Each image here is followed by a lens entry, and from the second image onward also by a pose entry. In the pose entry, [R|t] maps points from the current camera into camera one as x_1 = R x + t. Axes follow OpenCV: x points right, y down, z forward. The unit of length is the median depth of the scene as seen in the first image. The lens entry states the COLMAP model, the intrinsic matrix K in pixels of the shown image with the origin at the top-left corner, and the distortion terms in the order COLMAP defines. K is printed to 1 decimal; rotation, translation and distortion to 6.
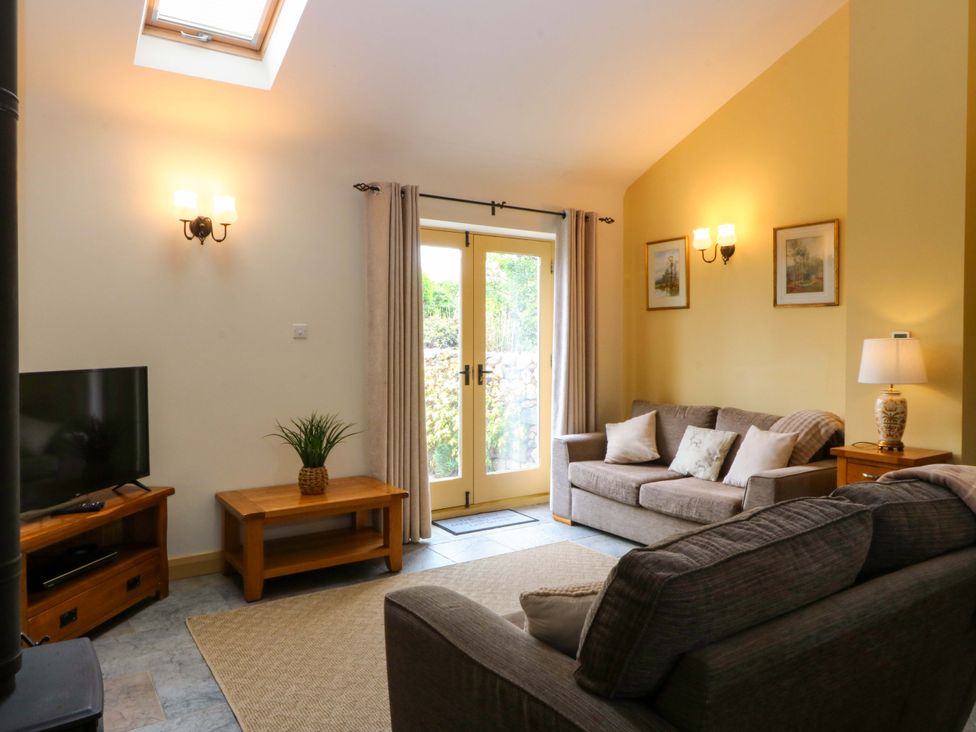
lens RADIAL K [[691.3, 0, 488.6], [0, 691.3, 353.5], [0, 0, 1]] dist [0.014349, -0.007359]
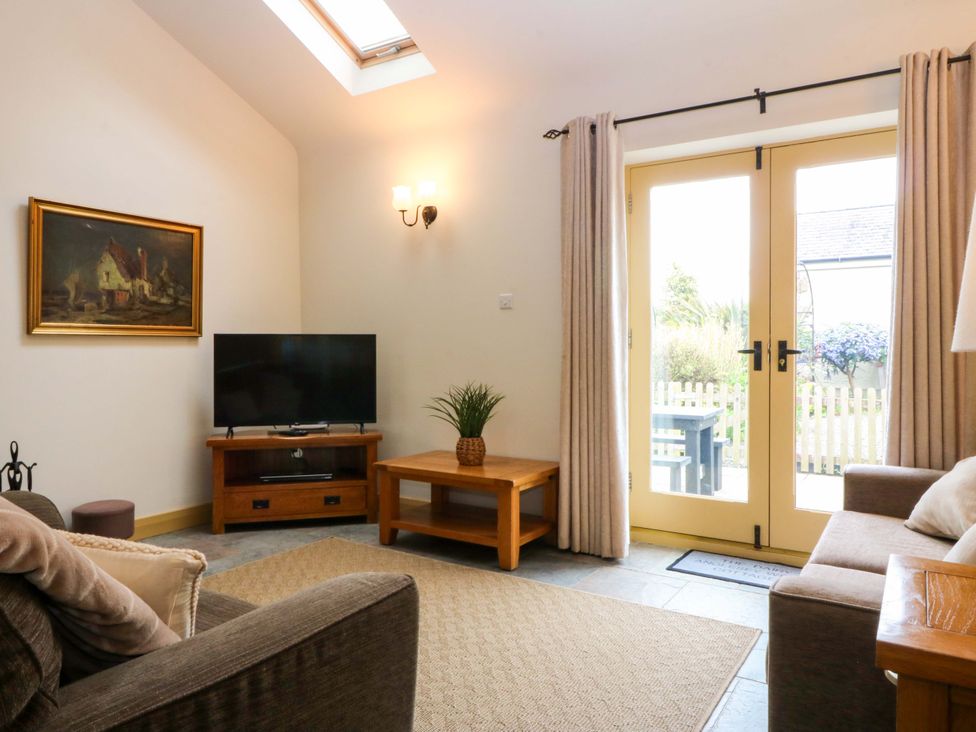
lens RADIAL K [[691.3, 0, 488.6], [0, 691.3, 353.5], [0, 0, 1]] dist [0.014349, -0.007359]
pose [[0.391492, 0.010722, -0.920119, 0.580355], [-0.016831, 0.999848, 0.004490, 0.035216], [0.920027, 0.013729, 0.391613, 0.562828]]
